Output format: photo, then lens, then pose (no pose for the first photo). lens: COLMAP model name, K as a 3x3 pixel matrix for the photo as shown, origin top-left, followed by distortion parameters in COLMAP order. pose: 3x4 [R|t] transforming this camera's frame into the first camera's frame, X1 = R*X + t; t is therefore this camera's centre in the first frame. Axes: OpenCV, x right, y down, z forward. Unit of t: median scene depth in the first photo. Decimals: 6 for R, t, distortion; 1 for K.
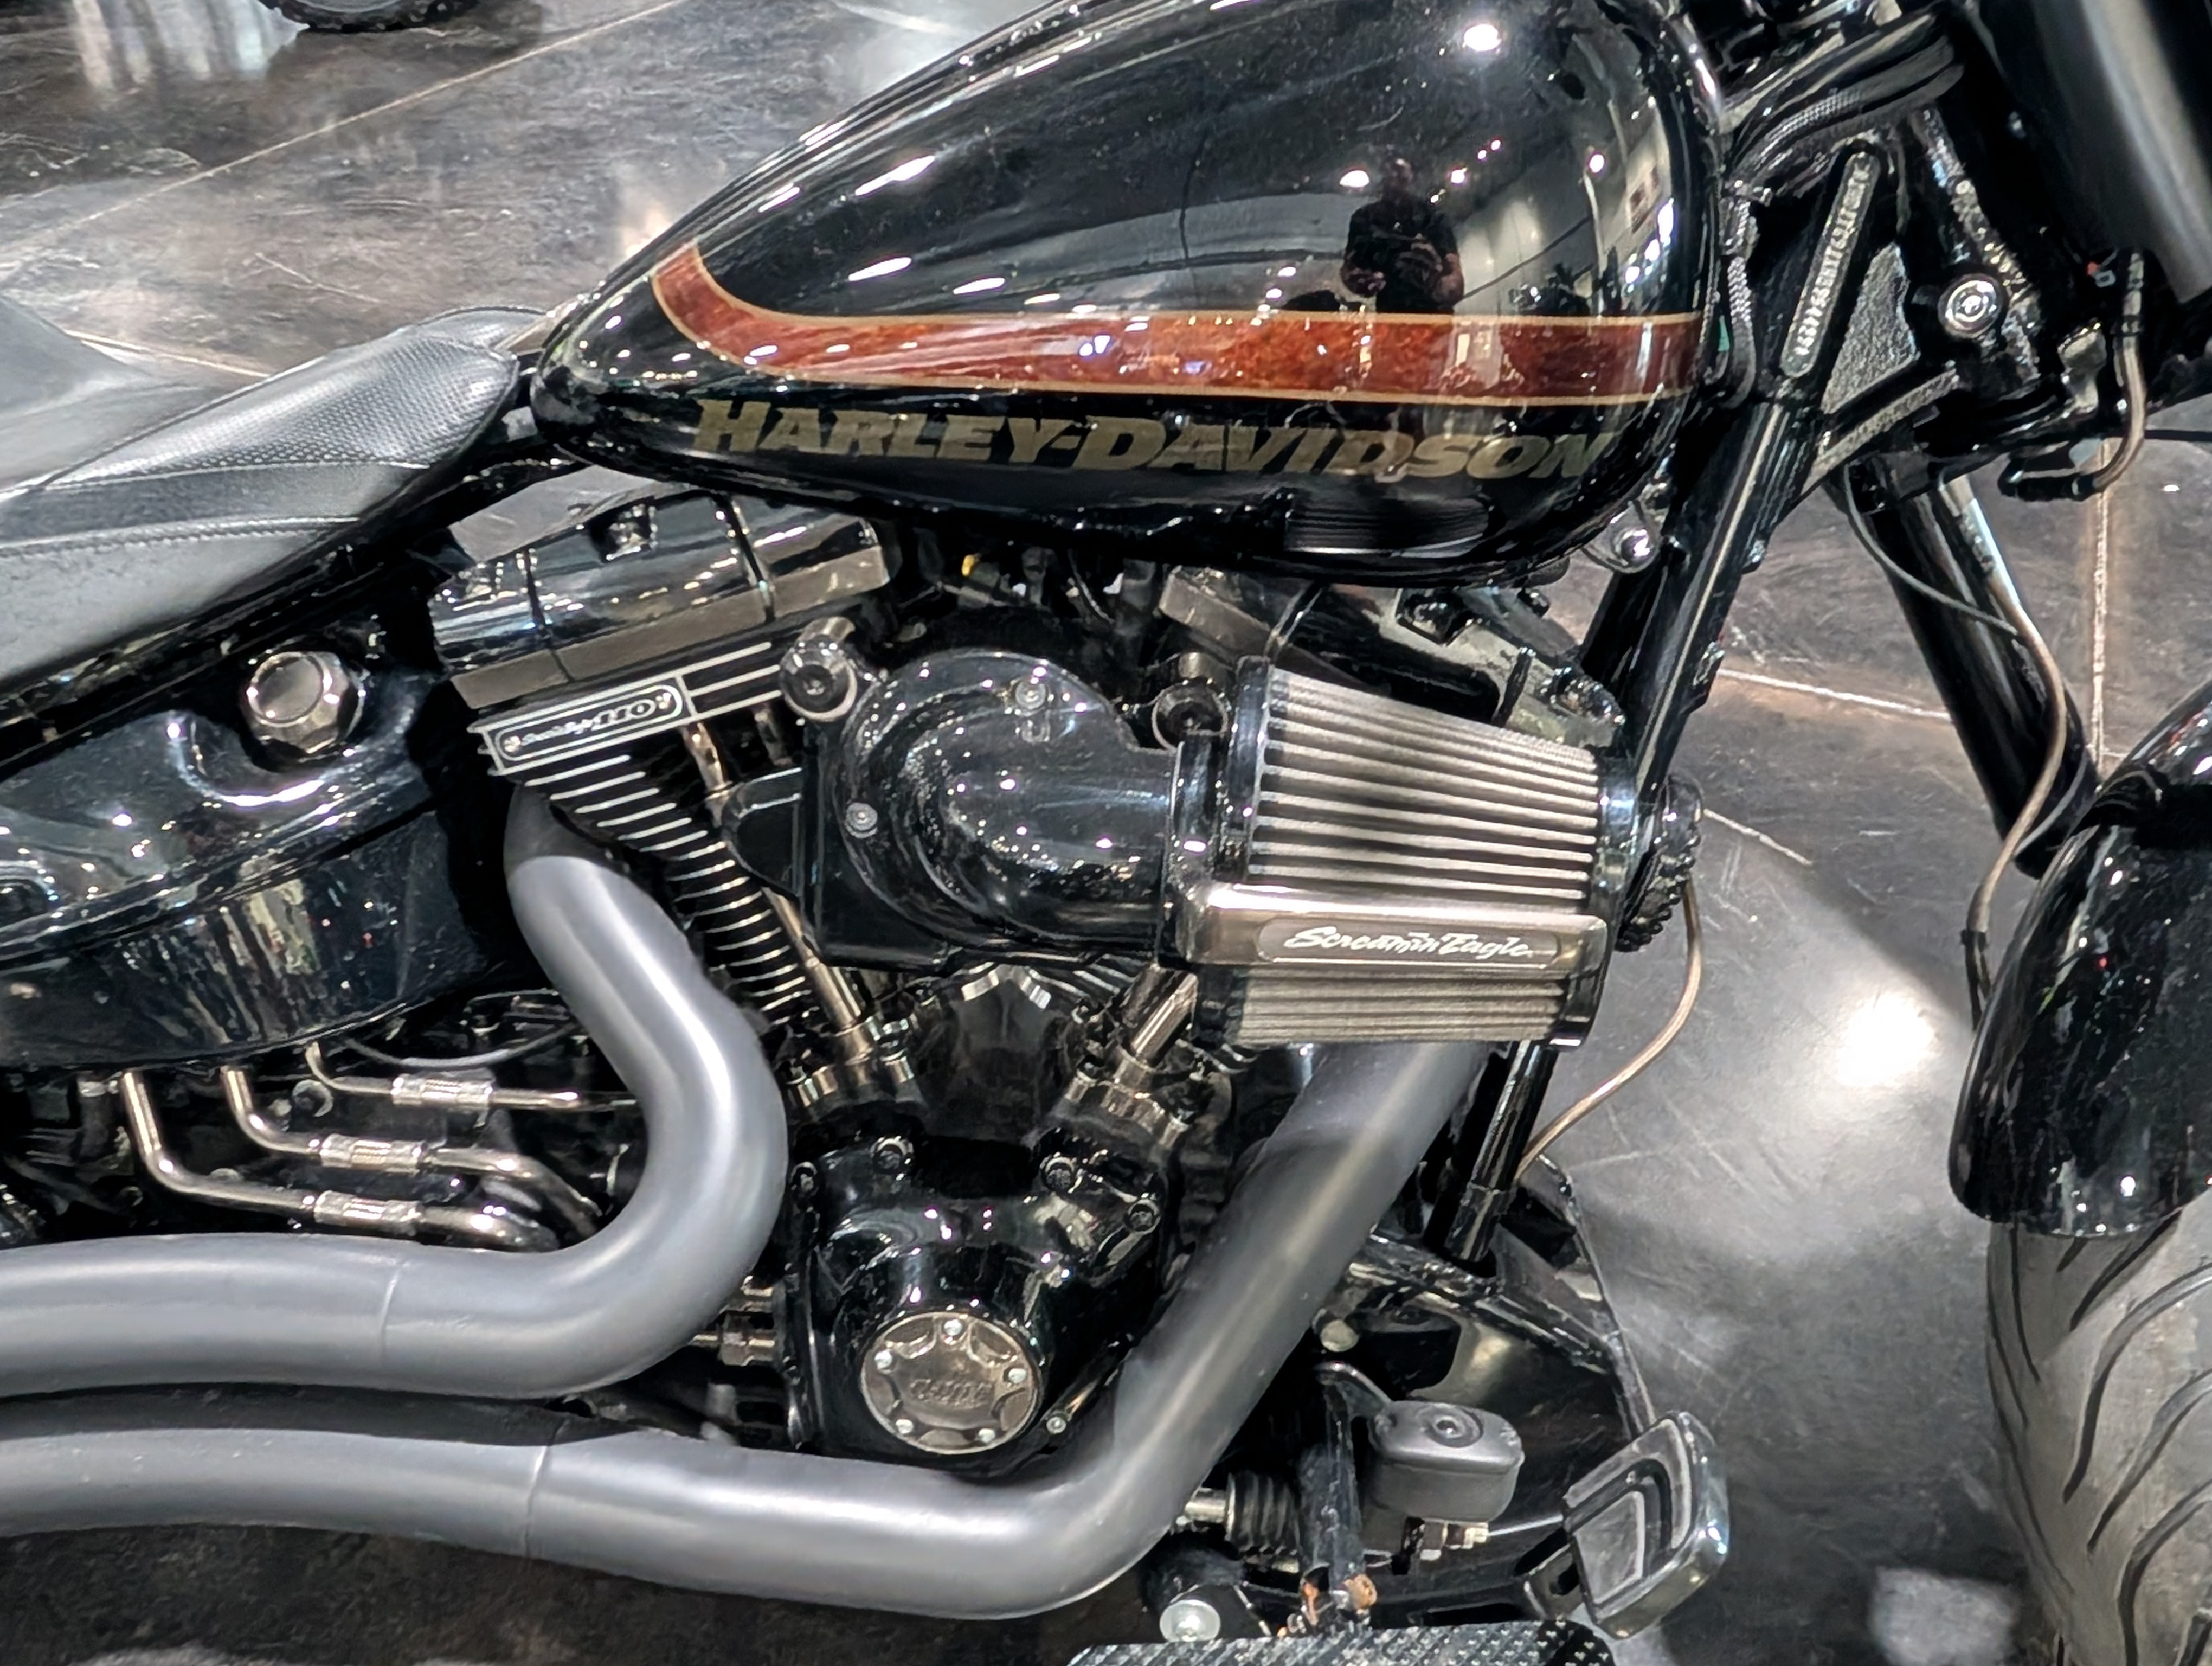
lens RADIAL K [[1821.2, 0, 1086.8], [0, 1821.2, 907.5], [0, 0, 1]] dist [0.005008, -0.014431]
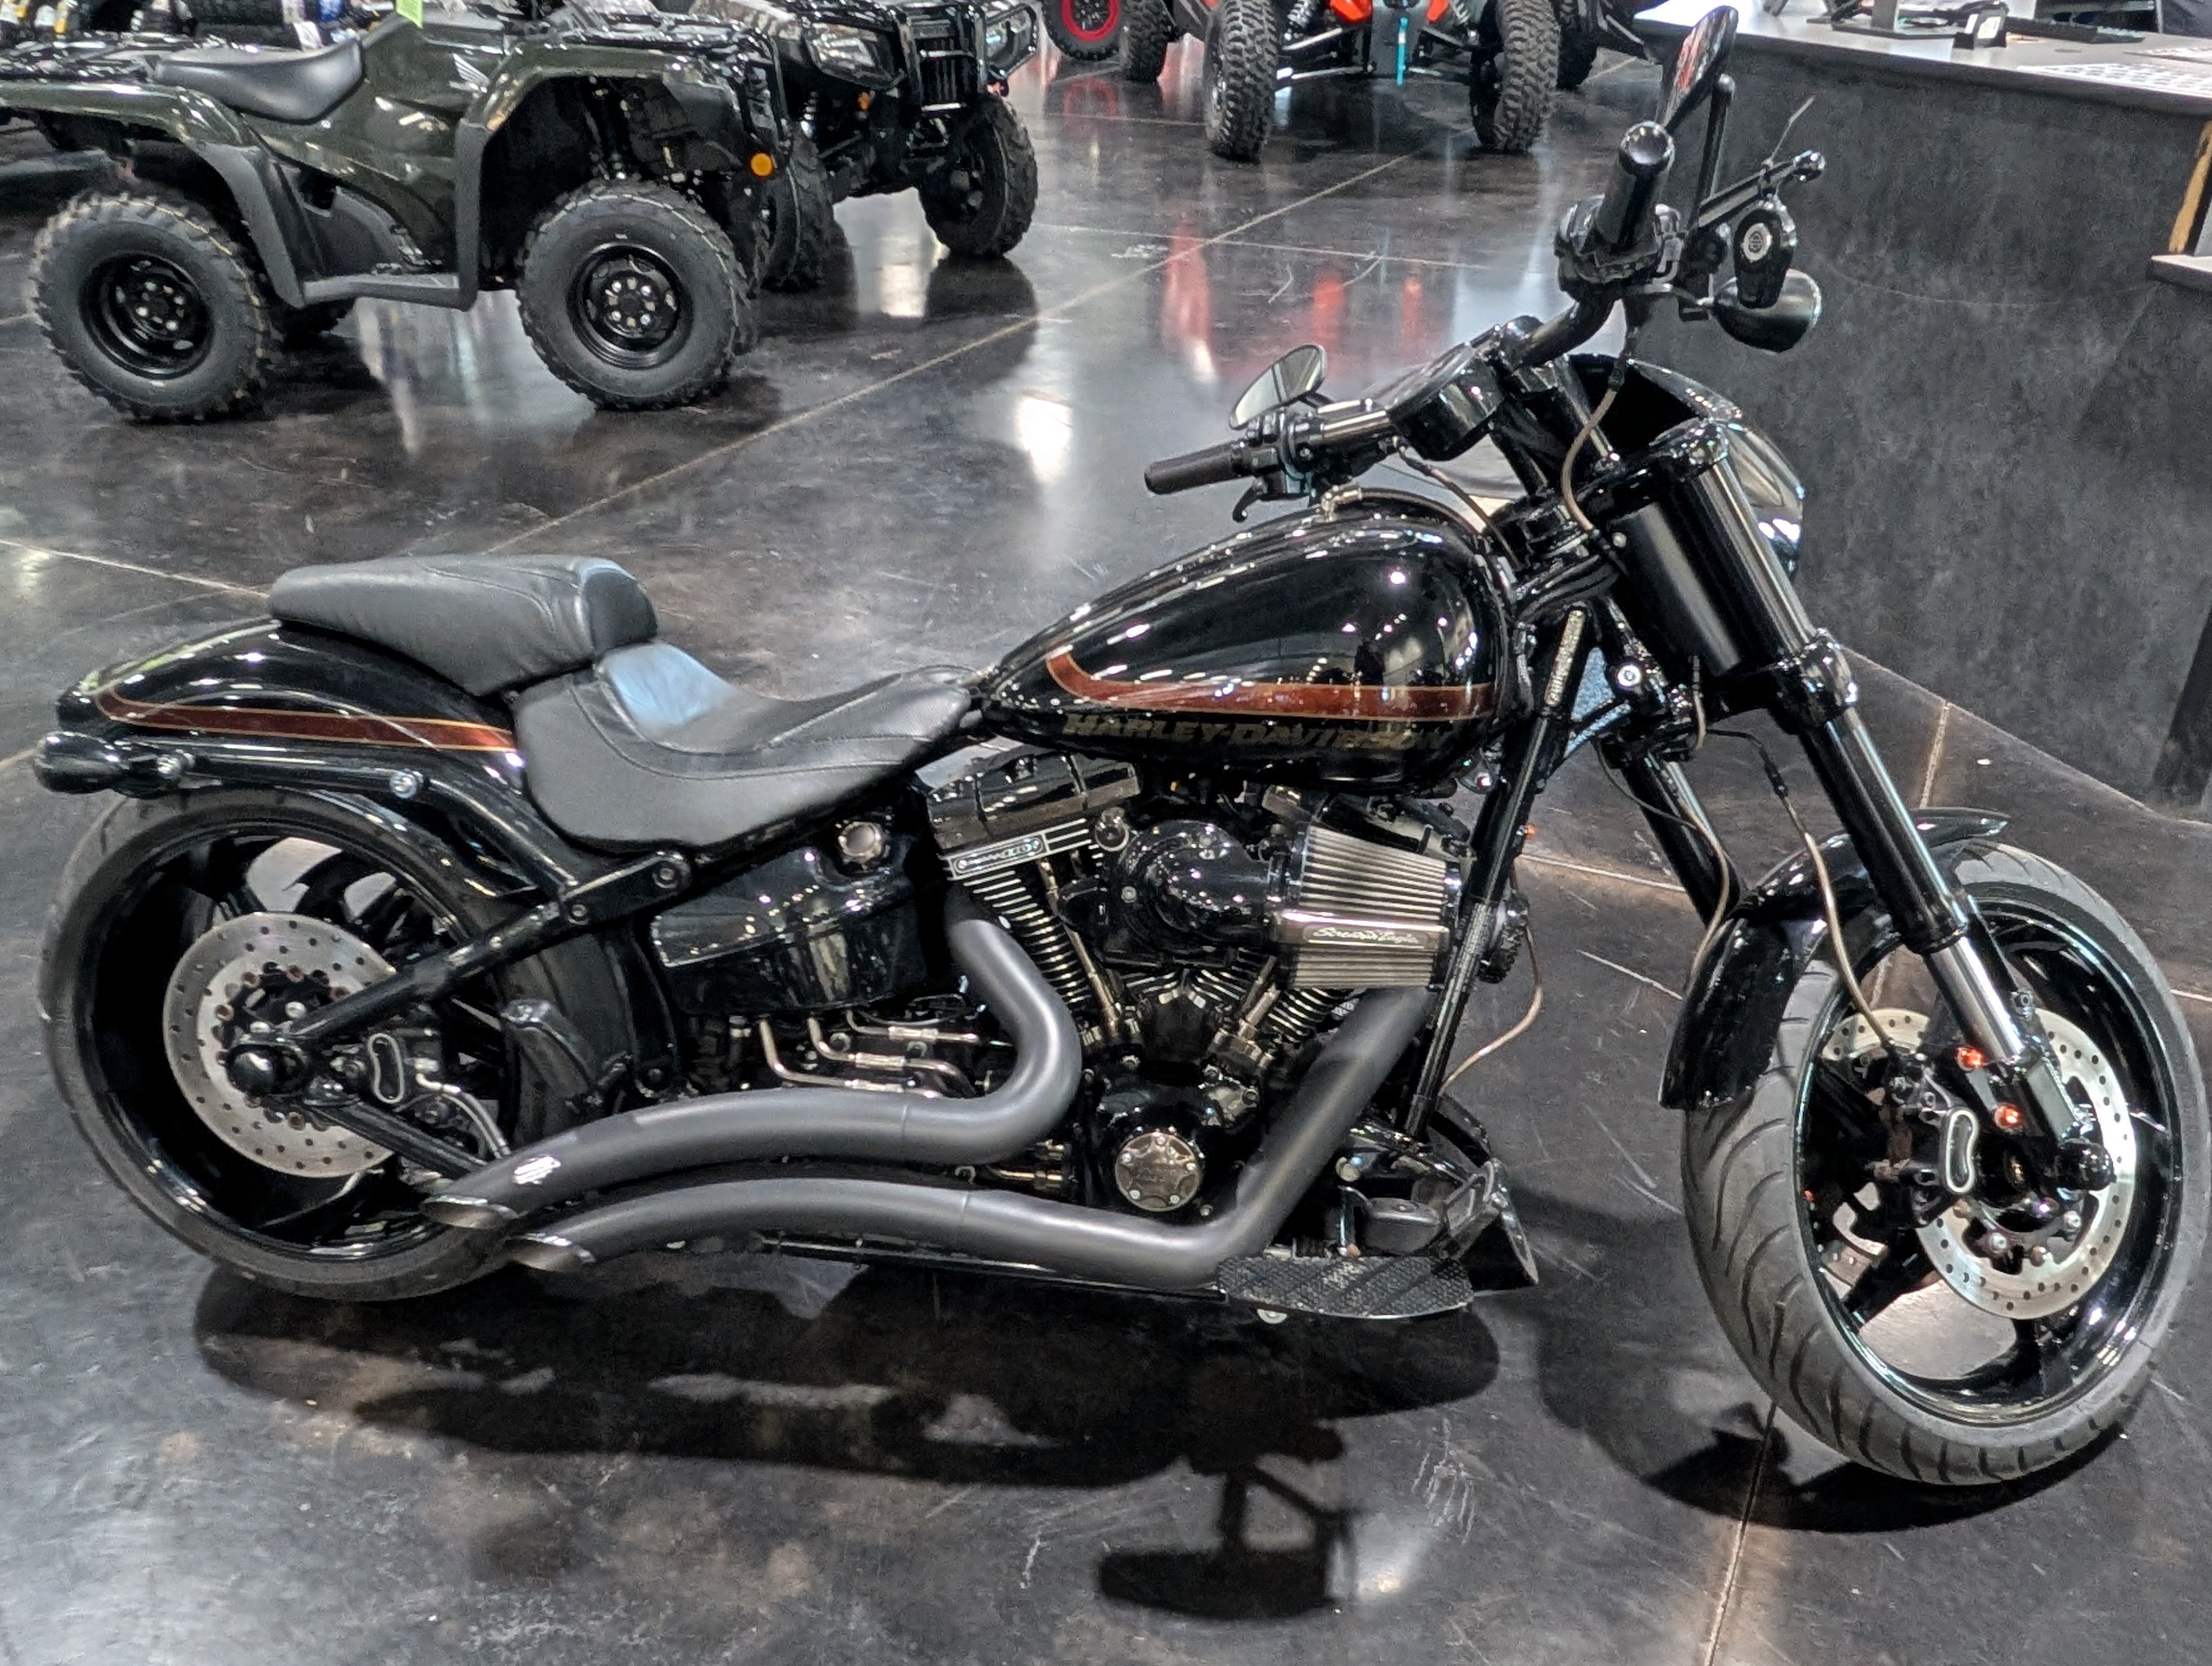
lens RADIAL K [[1821.2, 0, 1086.8], [0, 1821.2, 907.5], [0, 0, 1]] dist [0.005008, -0.014431]
pose [[0.998664, 0.014478, -0.049603, -0.059208], [-0.021535, 0.989222, -0.144834, 0.273520], [0.046972, 0.145709, 0.988212, -1.137135]]
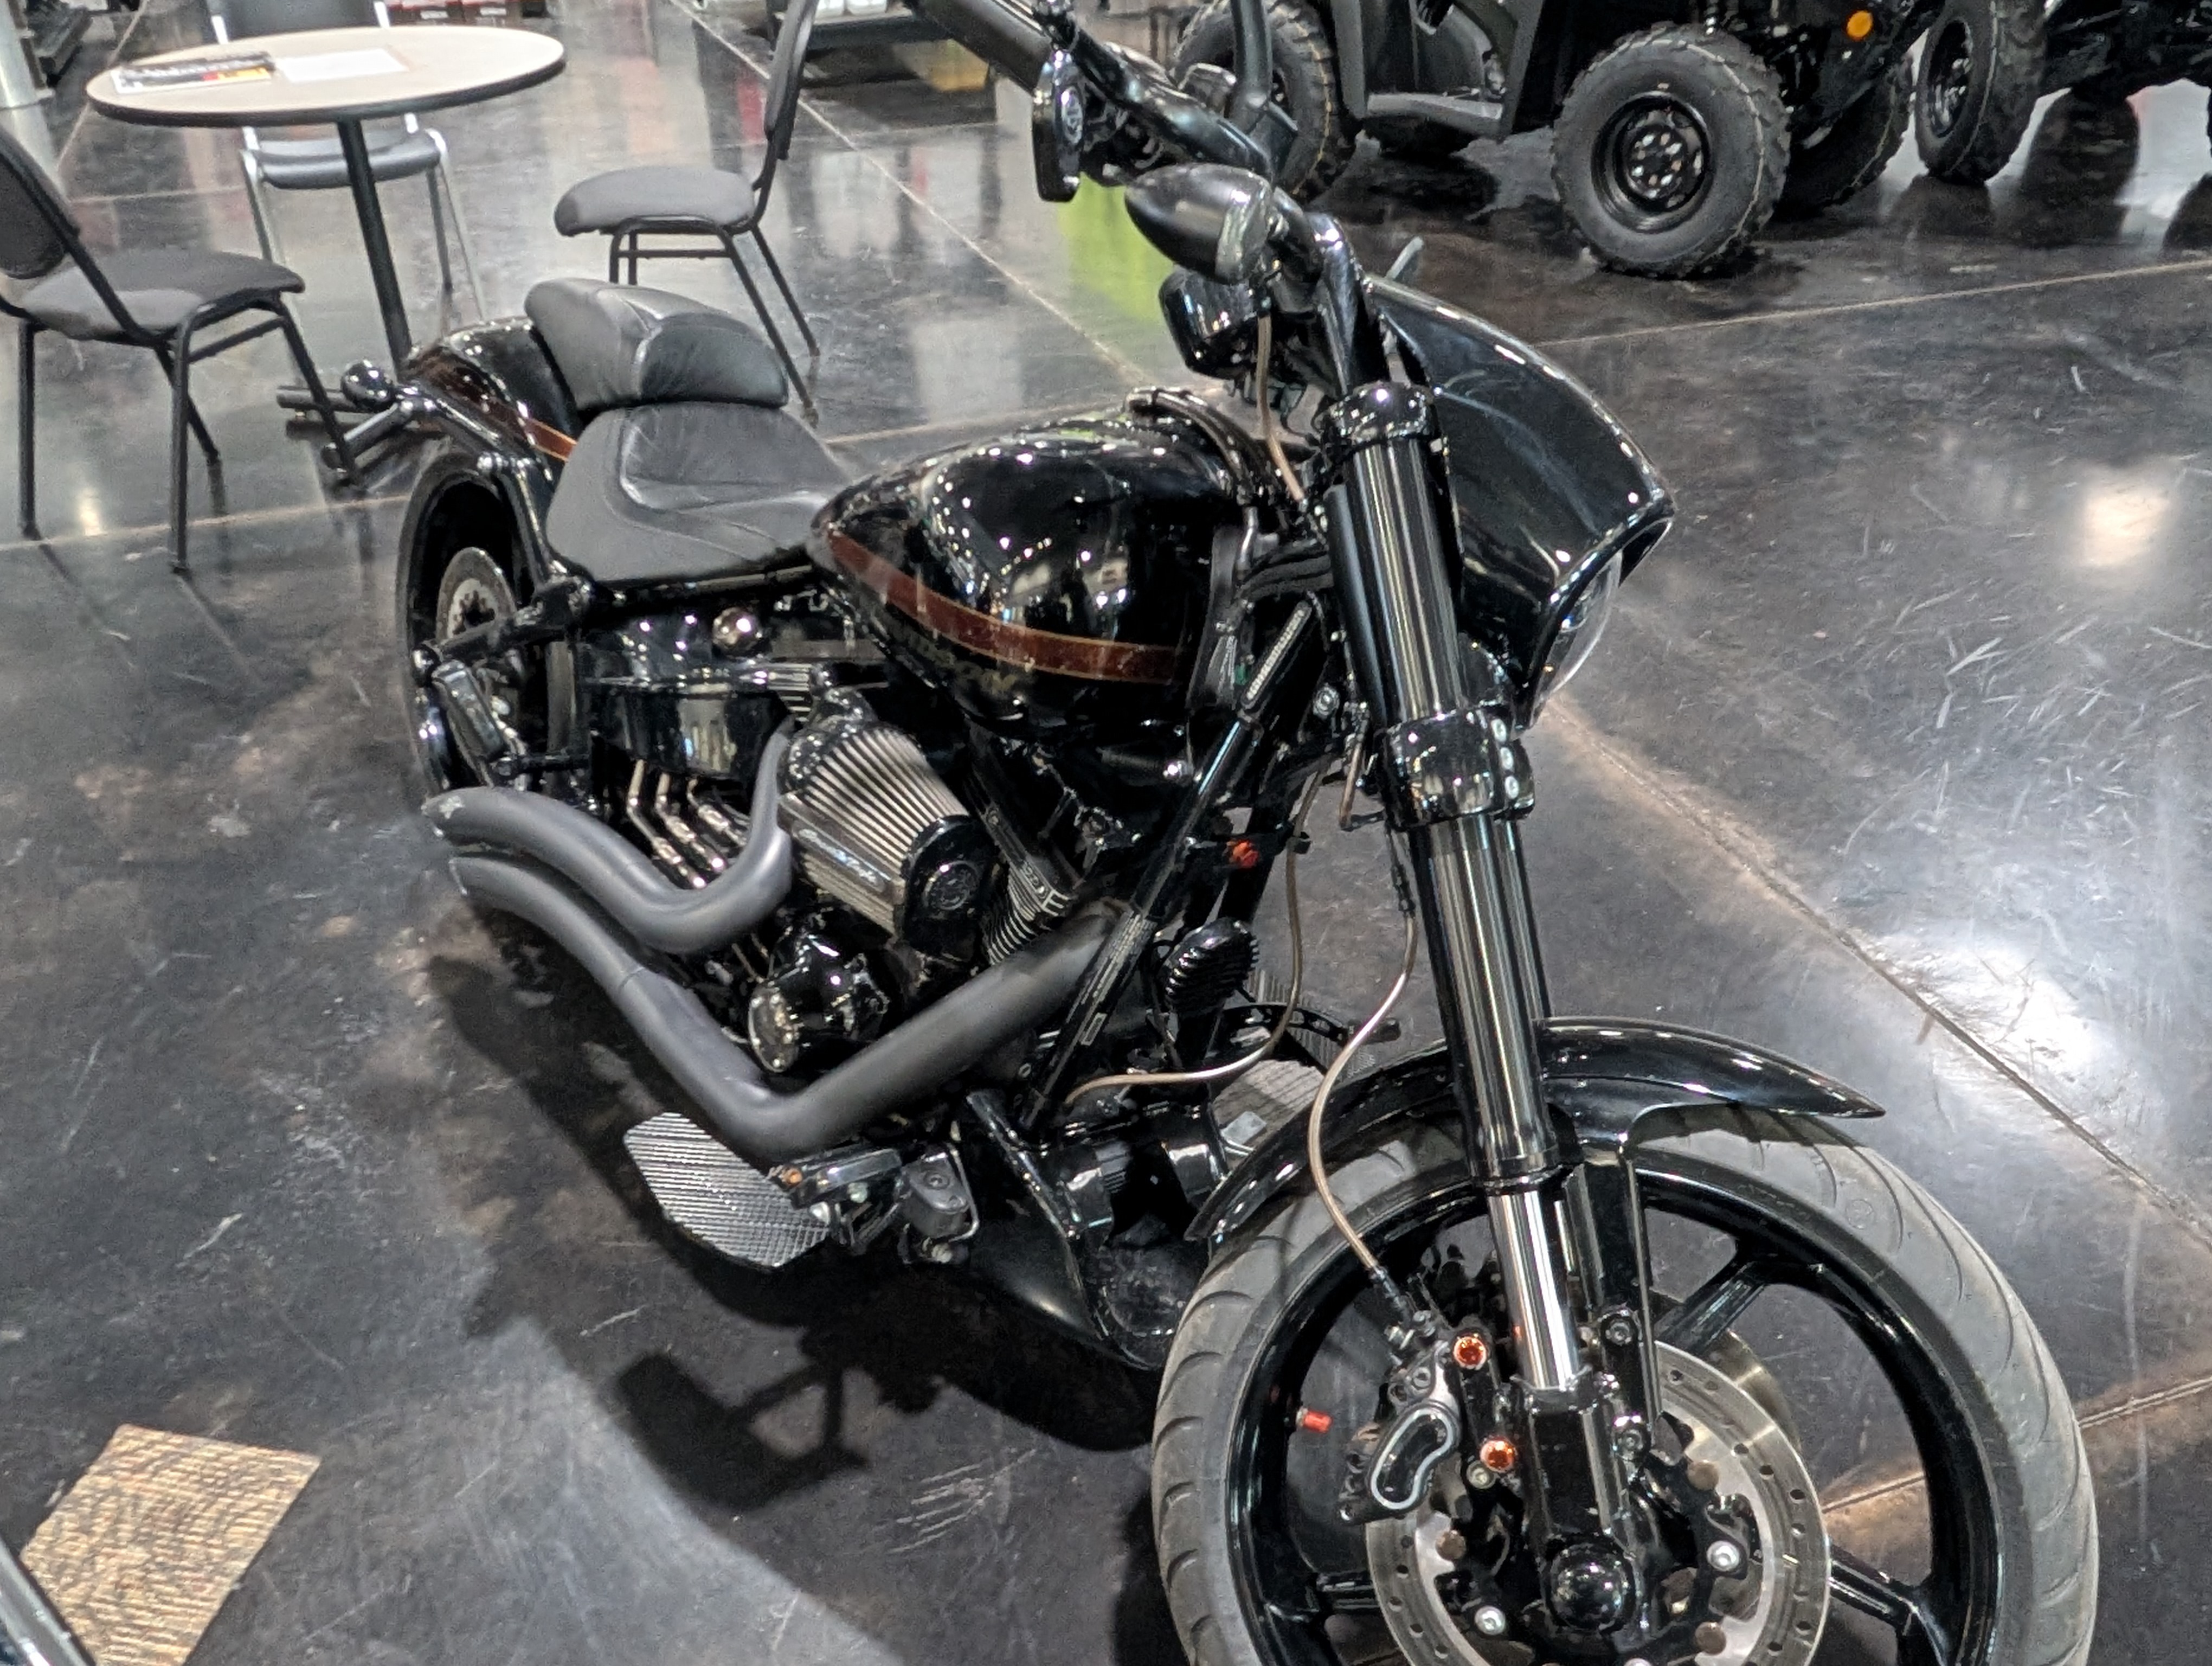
lens RADIAL K [[1821.2, 0, 1086.8], [0, 1821.2, 907.5], [0, 0, 1]] dist [0.005008, -0.014431]
pose [[0.678941, 0.390956, -0.621443, 1.418848], [-0.440495, 0.894074, 0.081219, -0.186655], [0.587369, 0.218599, 0.779238, -0.421178]]
